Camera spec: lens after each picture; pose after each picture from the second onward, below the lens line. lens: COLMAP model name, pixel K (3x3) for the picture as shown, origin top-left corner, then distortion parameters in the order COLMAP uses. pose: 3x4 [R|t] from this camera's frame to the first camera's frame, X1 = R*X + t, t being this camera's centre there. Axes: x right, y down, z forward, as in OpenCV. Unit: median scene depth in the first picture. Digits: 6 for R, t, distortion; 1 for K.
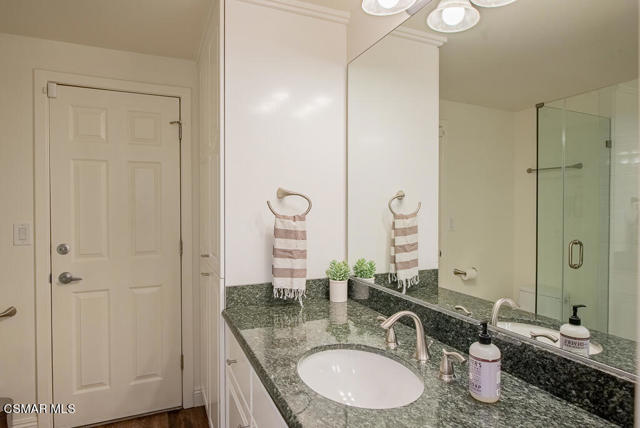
lens RADIAL K [[363.9, 0, 320.6], [0, 363.9, 211.6], [0, 0, 1]] dist [-0.006616, -0.000995]
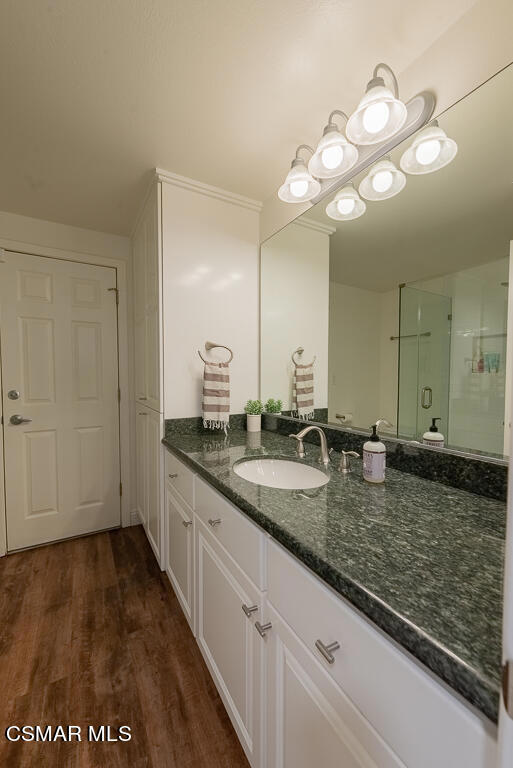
lens RADIAL K [[299.8, 0, 253.6], [0, 299.8, 386.5], [0, 0, 1]] dist [0.009114, -0.001271]
pose [[0.994087, -0.002035, 0.108565, -0.066463], [-0.000423, 0.999744, 0.022619, 0.066000], [-0.108583, -0.022531, 0.993832, -0.042347]]
